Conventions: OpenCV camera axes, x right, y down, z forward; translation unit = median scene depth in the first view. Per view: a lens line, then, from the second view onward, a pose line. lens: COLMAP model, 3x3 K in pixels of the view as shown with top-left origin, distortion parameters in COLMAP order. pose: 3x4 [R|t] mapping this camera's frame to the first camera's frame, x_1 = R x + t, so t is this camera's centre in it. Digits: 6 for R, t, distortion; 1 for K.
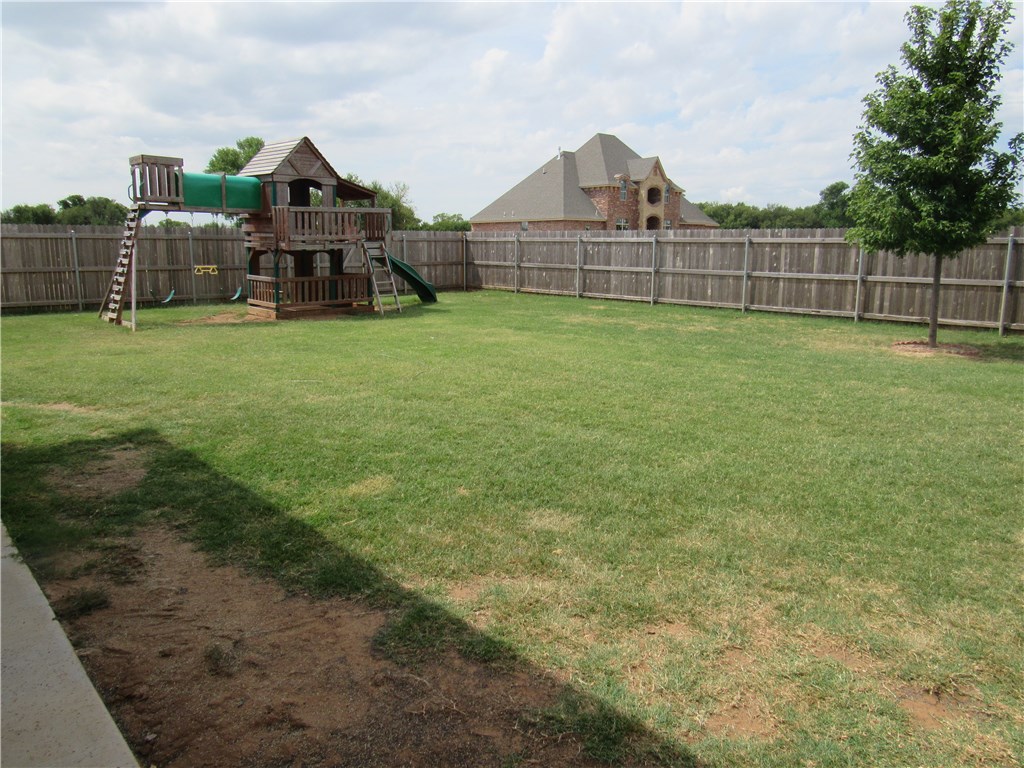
lens RADIAL K [[749.1, 0, 512.0], [0, 749.1, 384.0], [0, 0, 1]] dist [-0.003763, -0.003344]
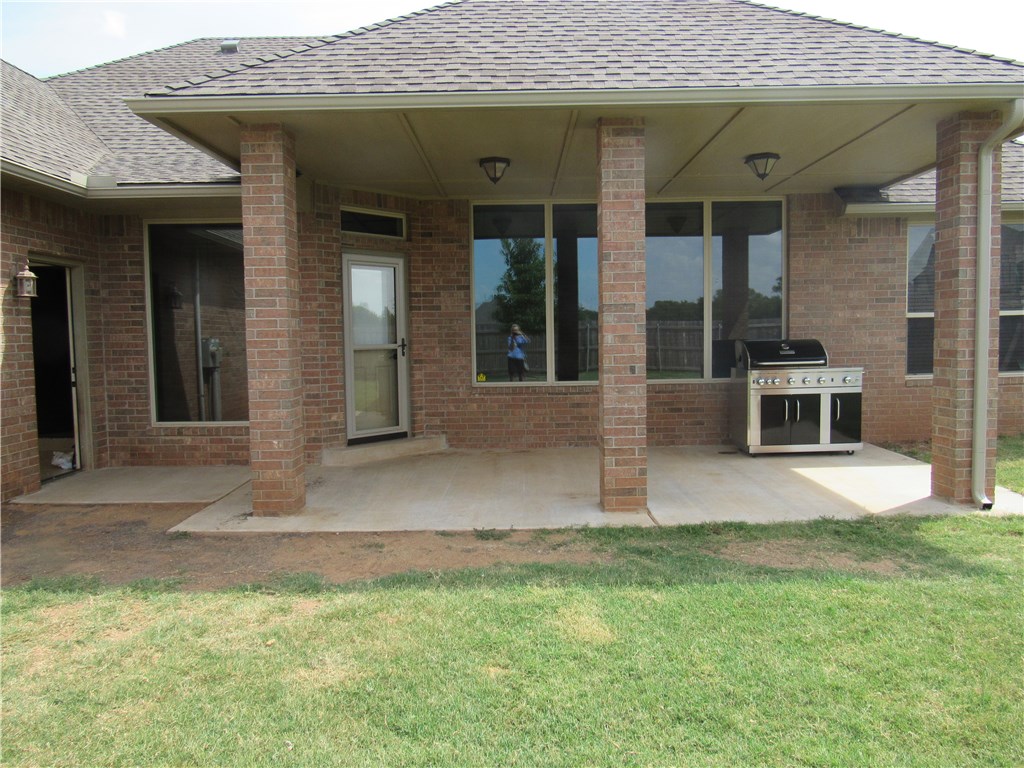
lens RADIAL K [[749.1, 0, 512.0], [0, 749.1, 384.0], [0, 0, 1]] dist [-0.003763, -0.003344]
pose [[-0.636188, 0.072987, -0.768074, 0.526963], [-0.133902, 0.969963, 0.203082, -0.307687], [0.759825, 0.232045, -0.607306, 1.551373]]
